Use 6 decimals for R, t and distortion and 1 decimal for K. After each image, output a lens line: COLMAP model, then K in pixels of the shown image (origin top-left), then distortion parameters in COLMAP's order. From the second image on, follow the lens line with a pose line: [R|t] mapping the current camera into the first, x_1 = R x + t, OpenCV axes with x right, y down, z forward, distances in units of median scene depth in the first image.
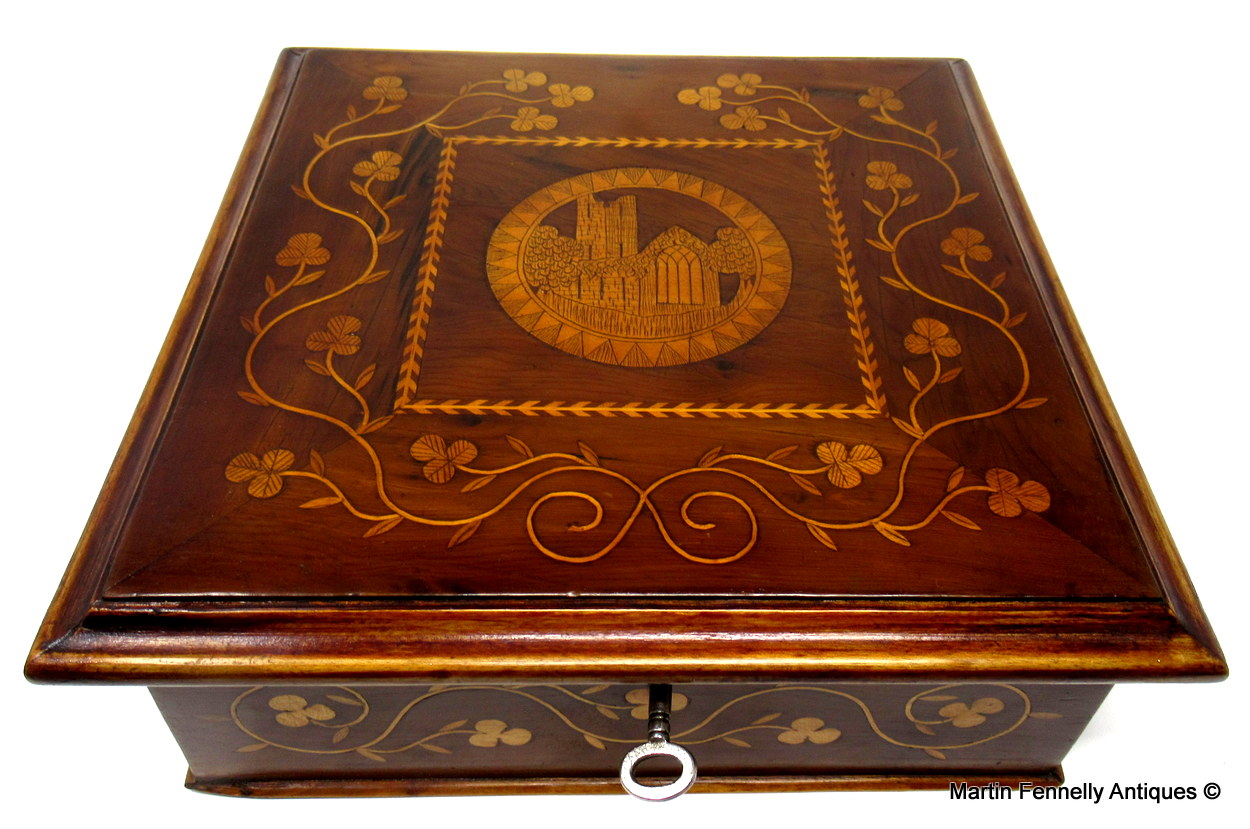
lens RADIAL K [[897.5, 0, 671.1], [0, 897.5, 420.6], [0, 0, 1]] dist [-0.003497, 0.009112]
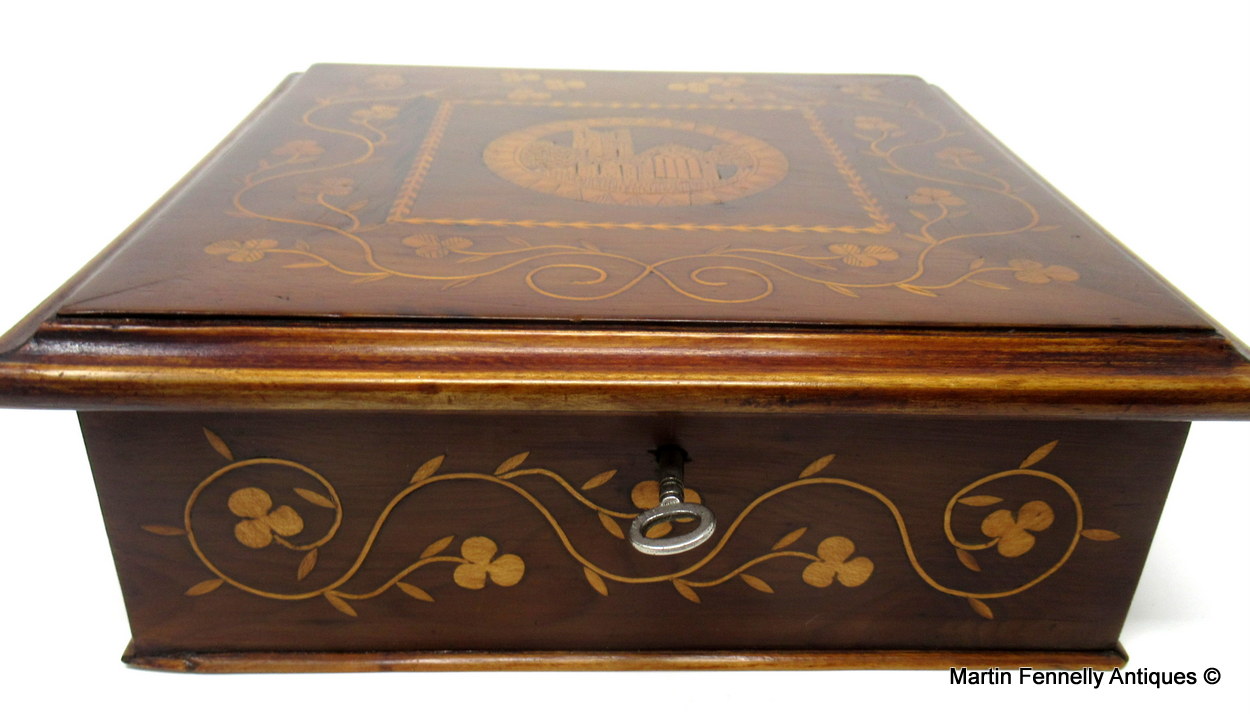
lens RADIAL K [[898.5, 0, 667.6], [0, 898.5, 380.3], [0, 0, 1]] dist [0.004943, -0.004001]
pose [[0.999744, -0.016676, 0.015287, -0.022796], [0.019544, 0.977001, -0.212335, 0.323091], [-0.011395, 0.212580, 0.977077, 0.085612]]
